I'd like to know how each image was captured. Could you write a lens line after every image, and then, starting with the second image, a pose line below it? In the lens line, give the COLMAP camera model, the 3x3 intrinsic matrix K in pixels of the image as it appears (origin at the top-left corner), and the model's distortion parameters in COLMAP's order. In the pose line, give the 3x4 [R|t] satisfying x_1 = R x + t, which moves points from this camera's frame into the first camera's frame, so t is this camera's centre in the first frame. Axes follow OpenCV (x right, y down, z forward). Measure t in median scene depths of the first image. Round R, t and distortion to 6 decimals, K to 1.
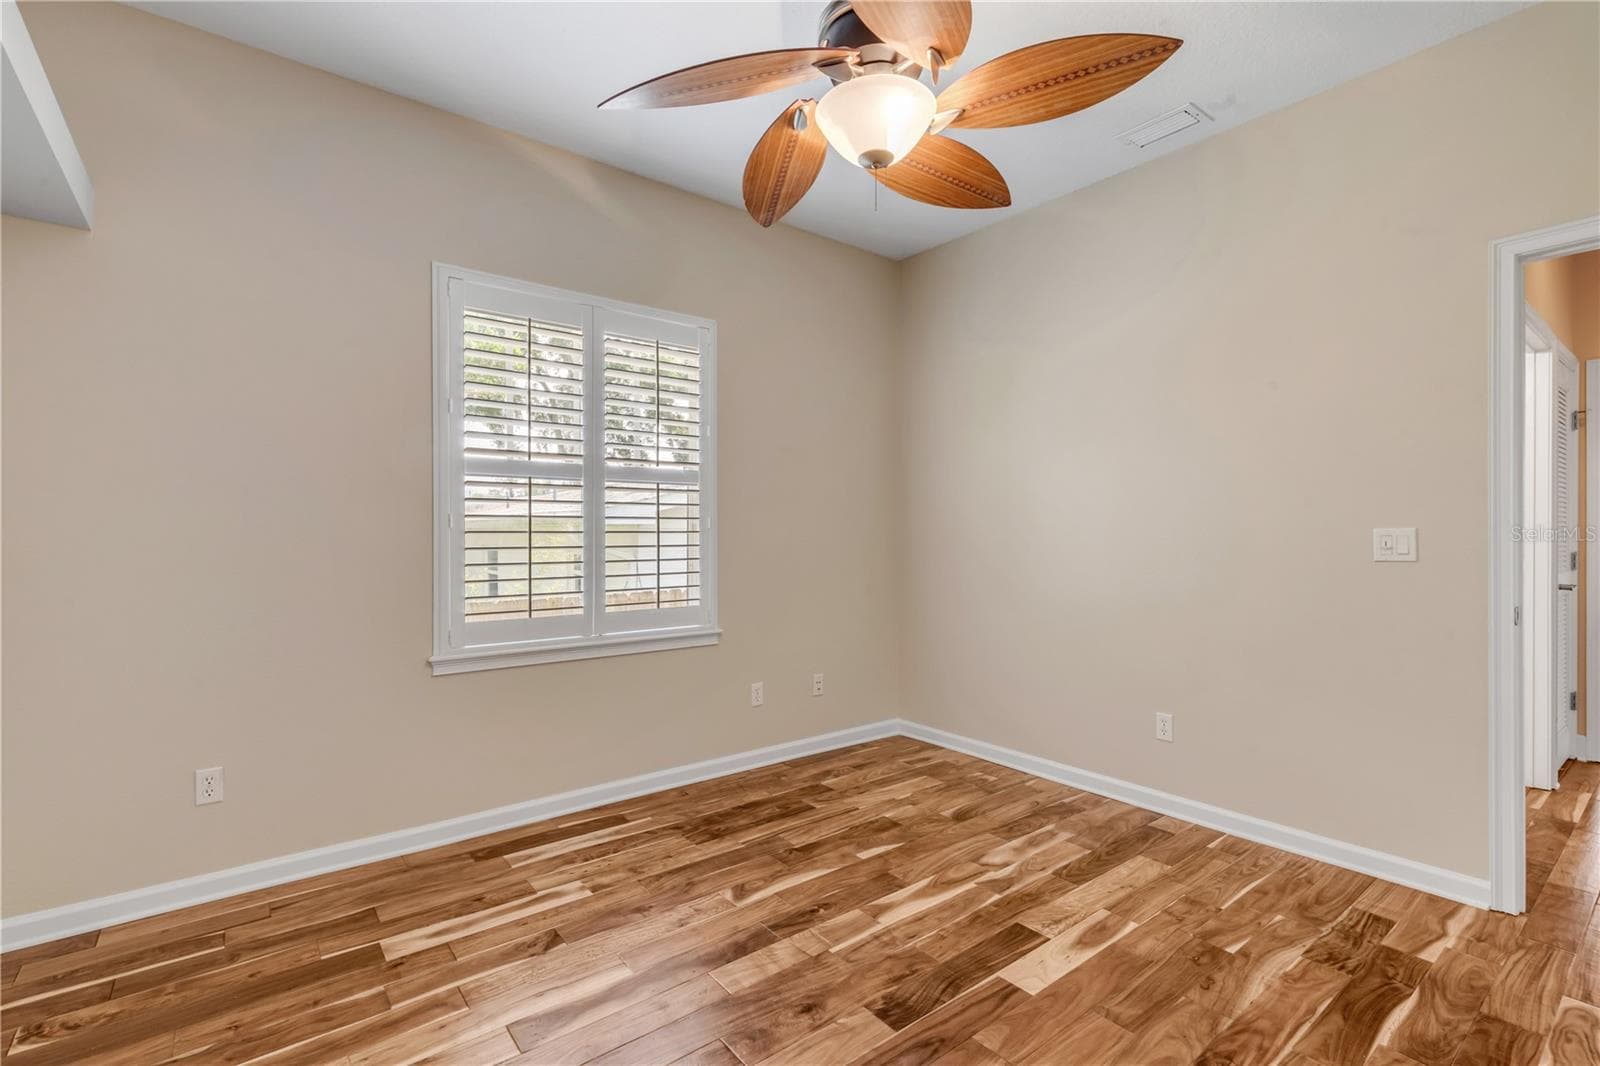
lens RADIAL K [[730.2, 0, 795.0], [0, 730.2, 533.9], [0, 0, 1]] dist [0.003811, -0.000331]
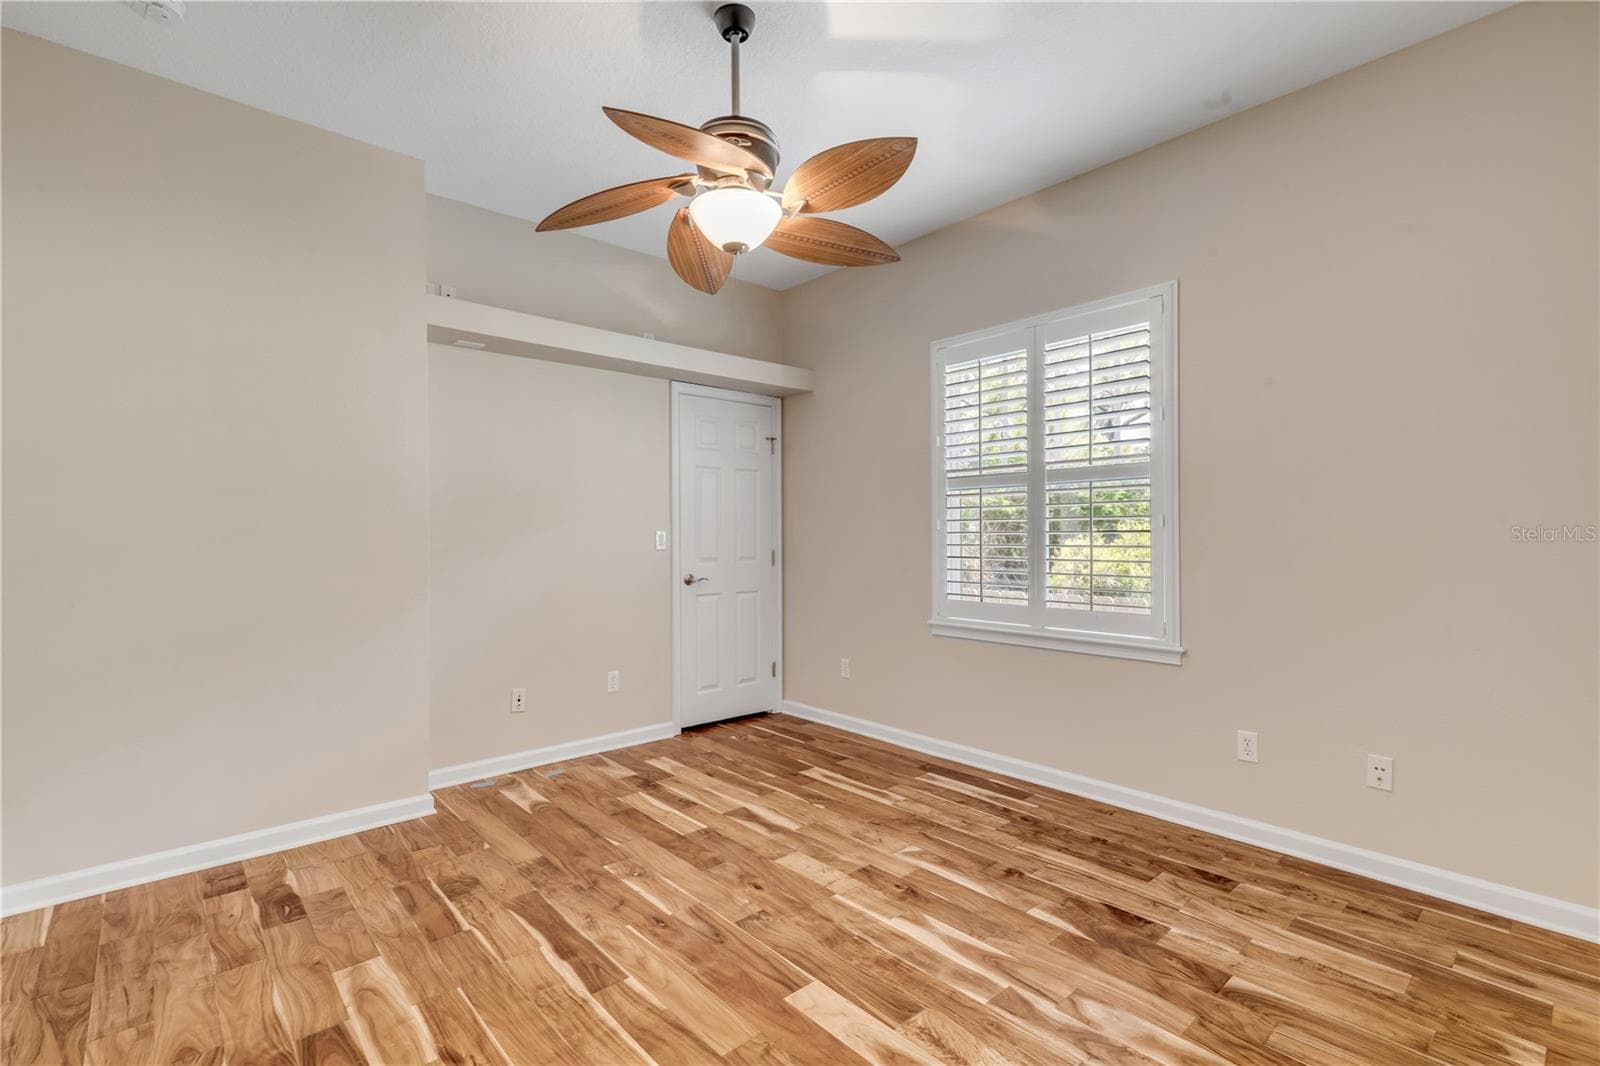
lens RADIAL K [[730.2, 0, 795.0], [0, 730.2, 533.9], [0, 0, 1]] dist [0.003811, -0.000331]
pose [[0.055025, 0.000693, -0.998485, 0.881688], [0.003896, 0.999992, 0.000909, -0.002587], [0.998477, -0.003940, 0.055022, 0.640680]]
